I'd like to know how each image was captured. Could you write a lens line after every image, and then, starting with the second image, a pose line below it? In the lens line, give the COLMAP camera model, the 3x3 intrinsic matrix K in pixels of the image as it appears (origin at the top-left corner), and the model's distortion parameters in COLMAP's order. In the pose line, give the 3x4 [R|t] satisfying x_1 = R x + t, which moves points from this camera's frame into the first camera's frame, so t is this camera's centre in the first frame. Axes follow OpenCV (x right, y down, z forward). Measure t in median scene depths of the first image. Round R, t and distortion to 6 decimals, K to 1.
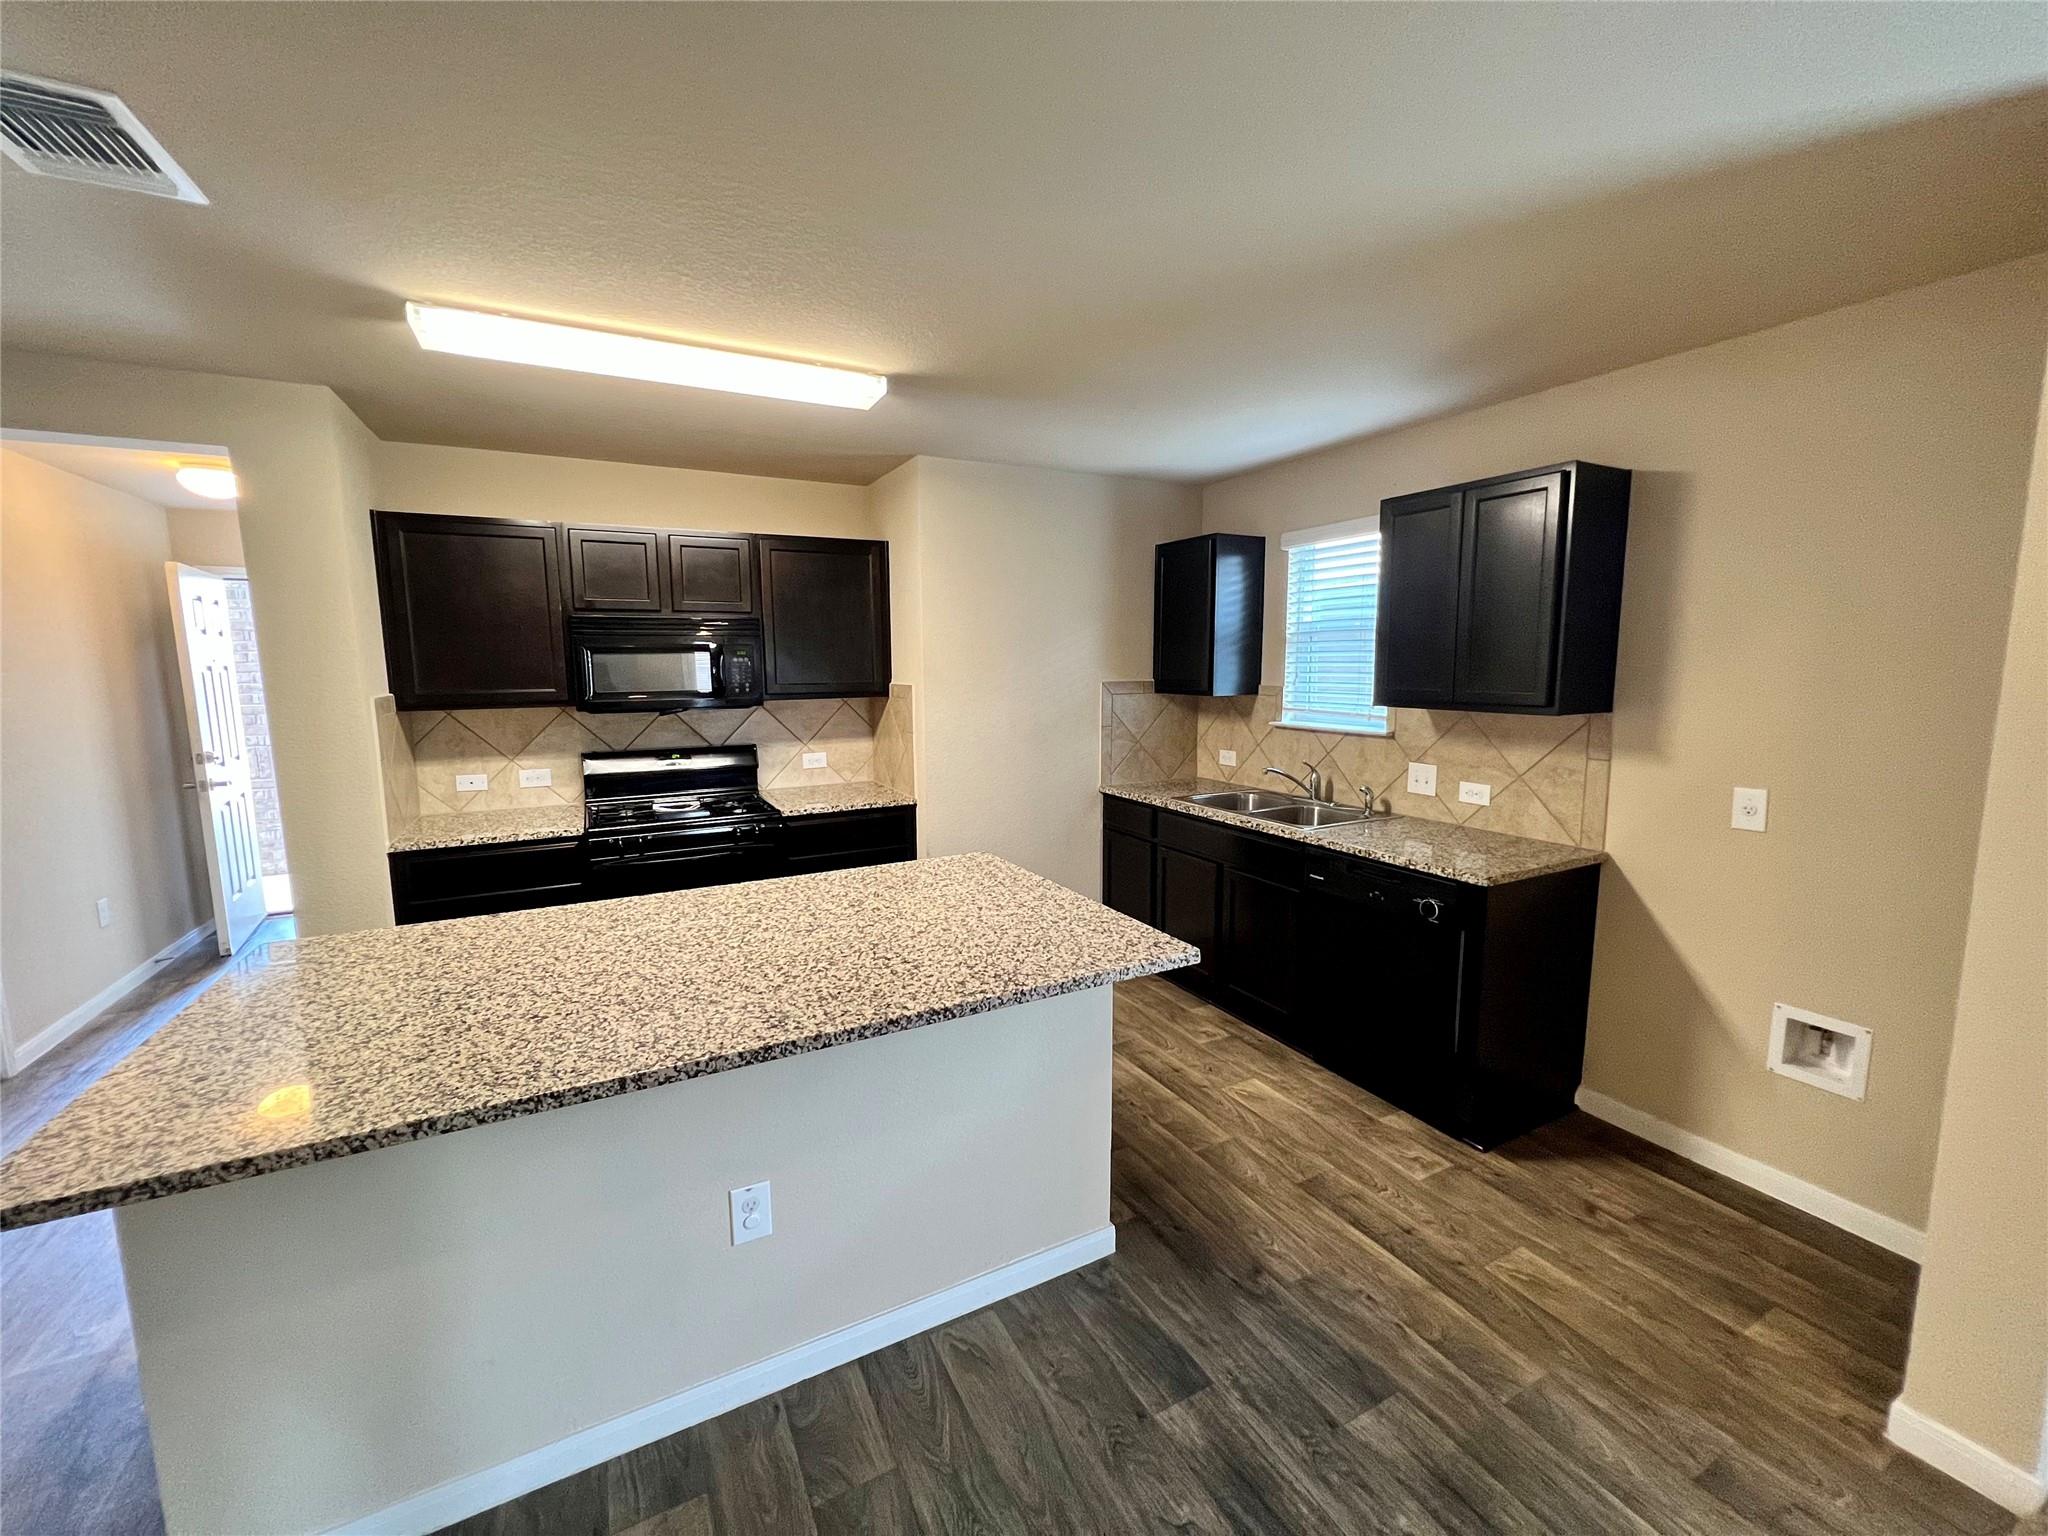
lens RADIAL K [[824.6, 0, 1030.6], [0, 824.6, 764.4], [0, 0, 1]] dist [-0.002197, -0.000502]
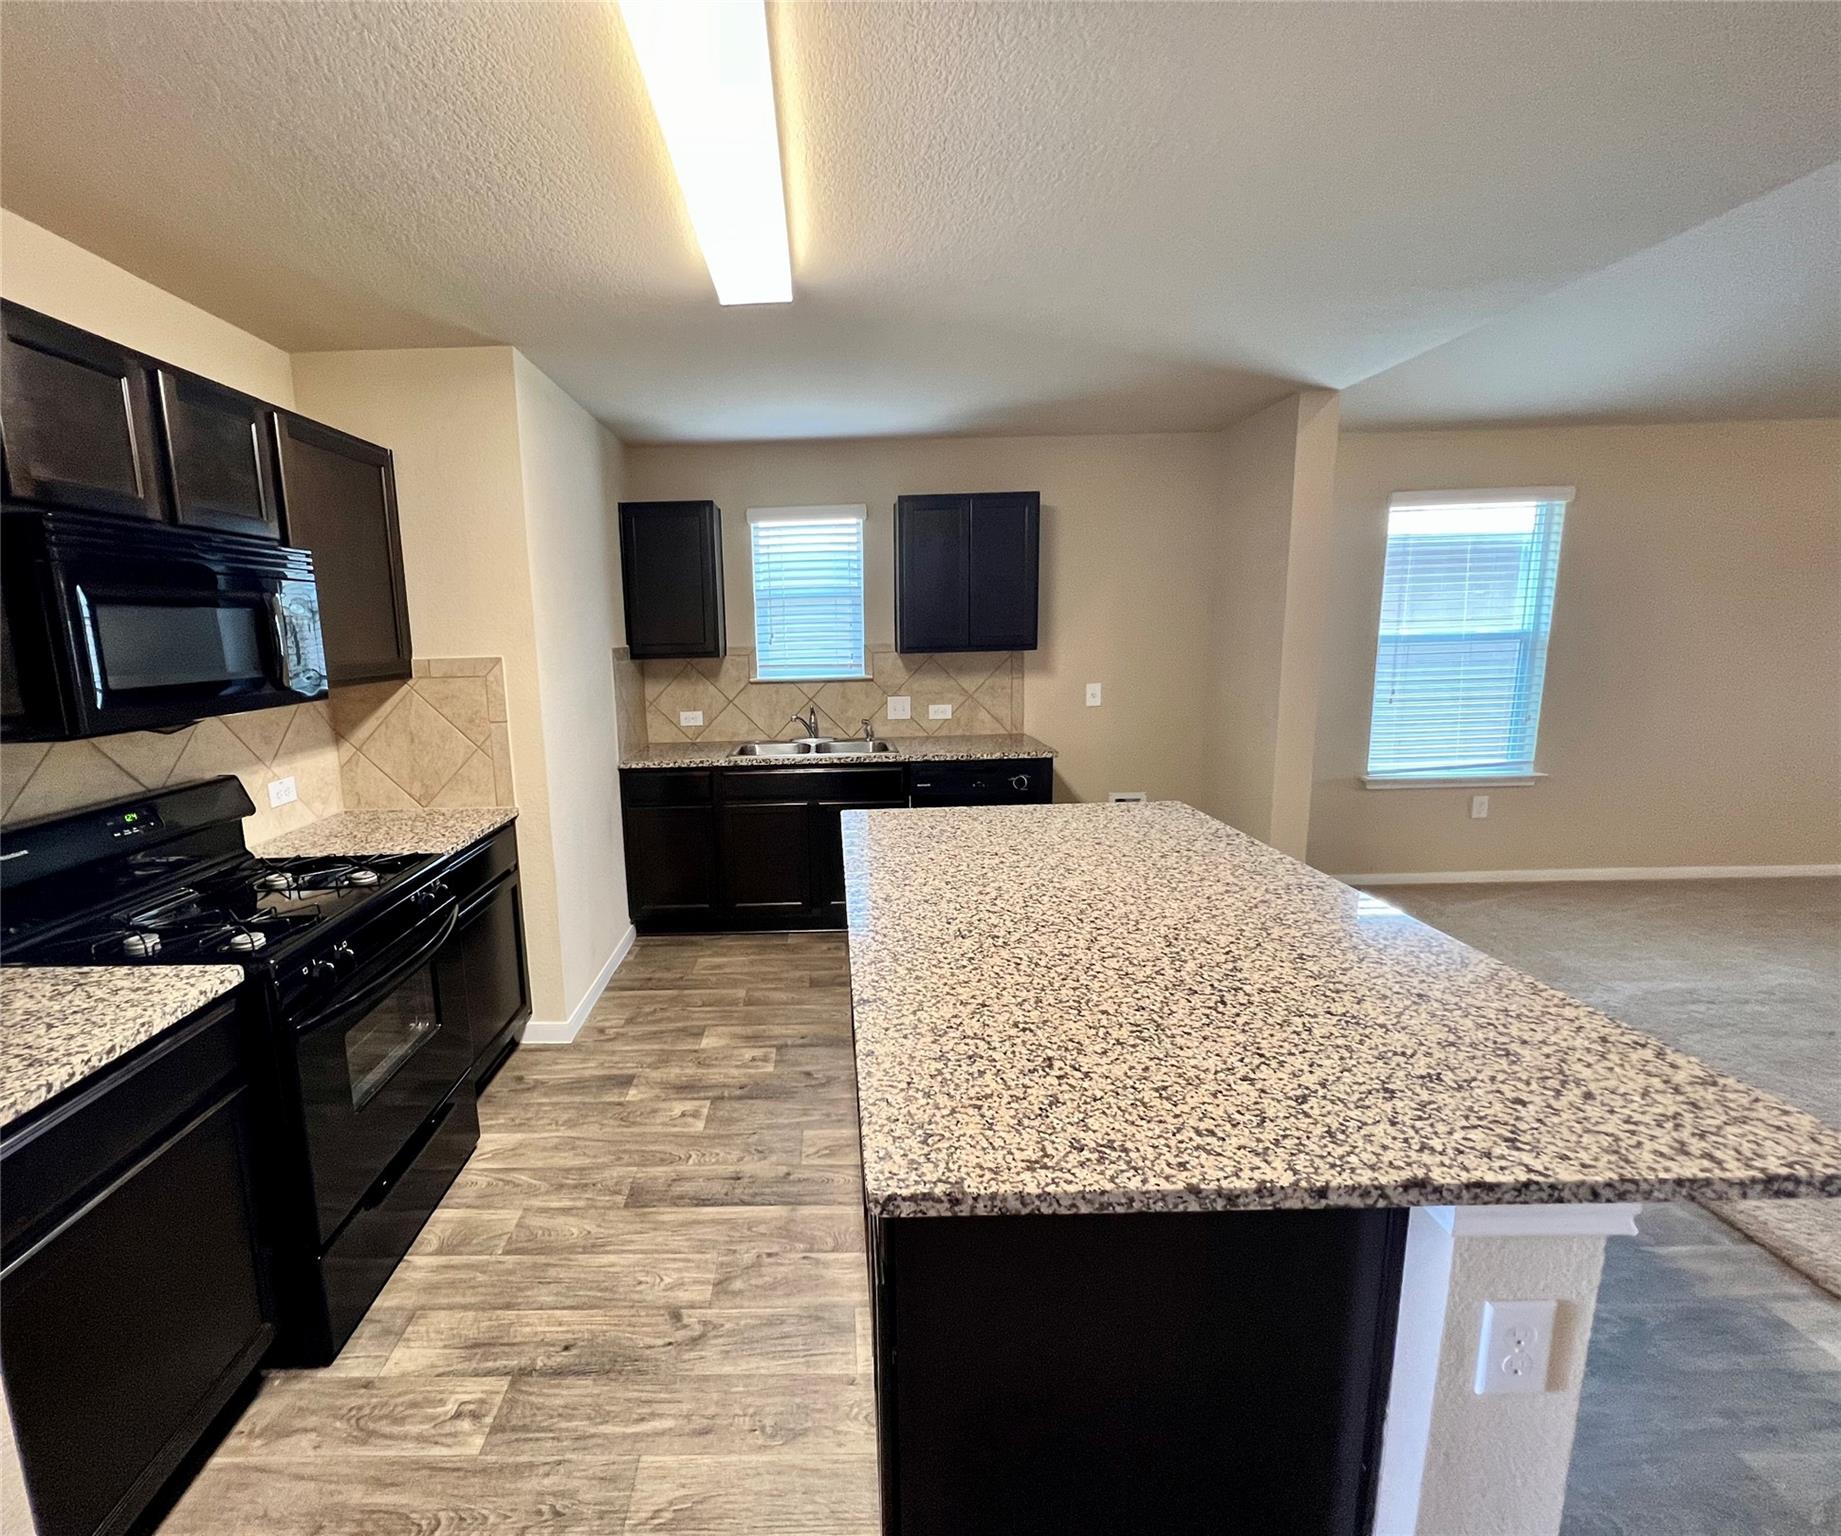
lens RADIAL K [[817.5, 0, 815.7], [0, 817.5, 770.3], [0, 0, 1]] dist [-0.004337, -0.000140]
pose [[0.483049, -0.157687, 0.861277, -0.605208], [0.133024, 0.985448, 0.105814, -0.032806], [-0.865429, 0.063457, 0.496996, 0.362326]]
